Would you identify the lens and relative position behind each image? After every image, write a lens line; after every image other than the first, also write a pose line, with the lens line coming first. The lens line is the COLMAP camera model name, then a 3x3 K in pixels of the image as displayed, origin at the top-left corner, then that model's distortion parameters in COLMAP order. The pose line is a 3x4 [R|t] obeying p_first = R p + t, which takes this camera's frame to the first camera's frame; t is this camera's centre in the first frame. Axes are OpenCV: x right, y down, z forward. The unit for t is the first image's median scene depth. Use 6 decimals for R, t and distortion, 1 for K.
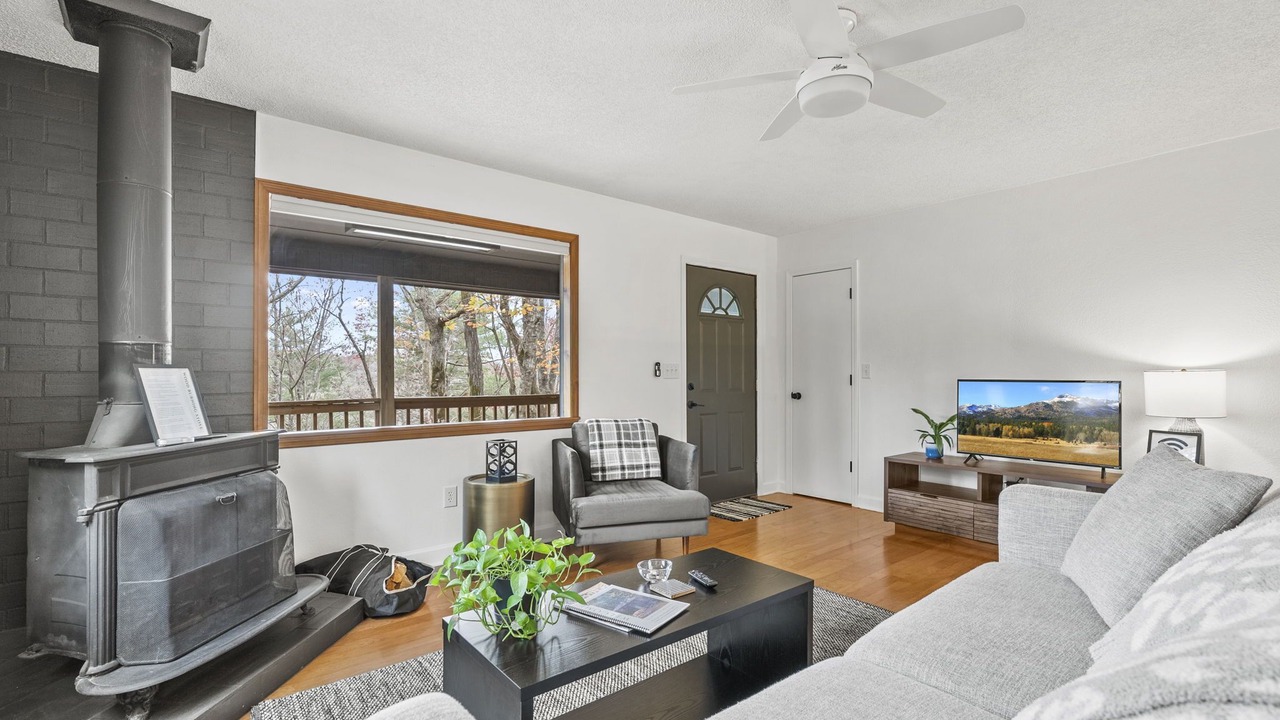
lens RADIAL K [[584.7, 0, 646.1], [0, 584.7, 362.3], [0, 0, 1]] dist [0.000181, 0.002247]
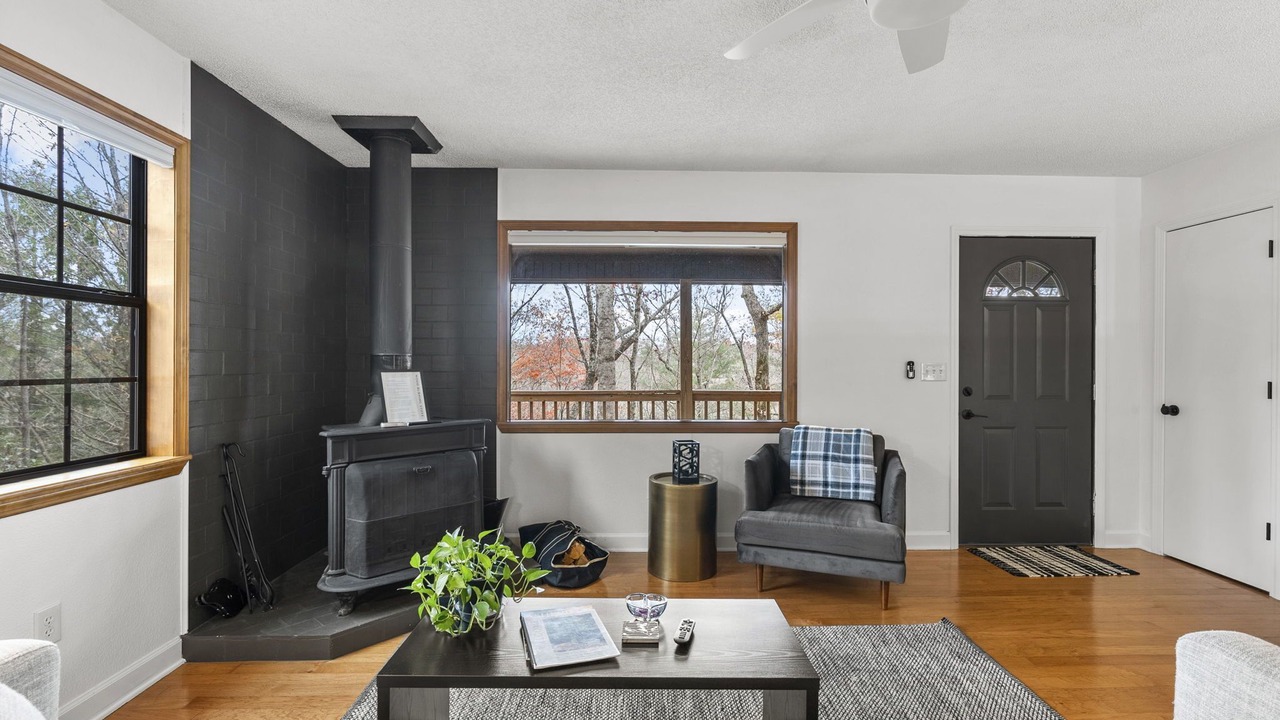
lens RADIAL K [[584.7, 0, 645.3], [0, 584.7, 359.7], [0, 0, 1]] dist [0.000181, 0.002247]
pose [[0.782458, 0.003958, -0.622691, 0.290321], [0.006872, 0.999864, 0.014991, -0.020484], [0.622665, -0.016009, 0.782324, 0.148272]]
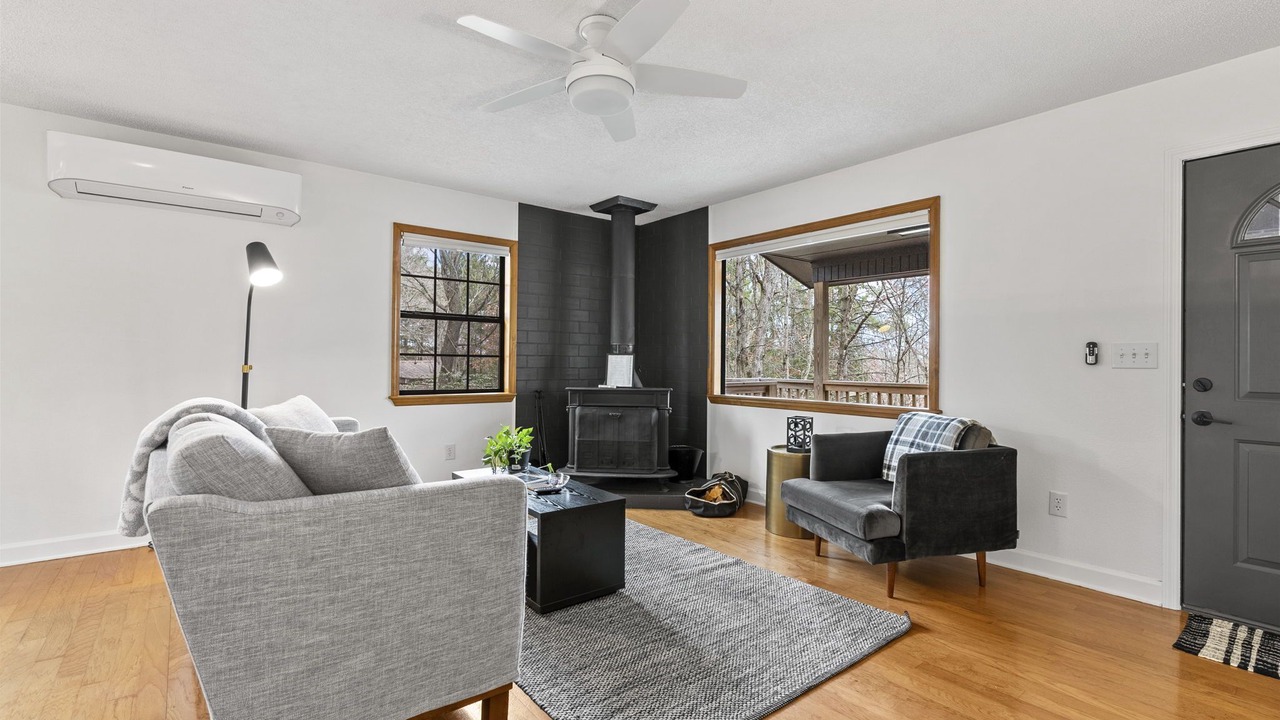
lens RADIAL K [[584.7, 0, 640.0], [0, 584.7, 355.5], [0, 0, 1]] dist [0.000181, 0.002247]
pose [[-0.029972, -0.007145, -0.999525, 0.803903], [0.011561, 0.999905, -0.007494, 0.016282], [0.999484, -0.011780, -0.029886, 0.641620]]
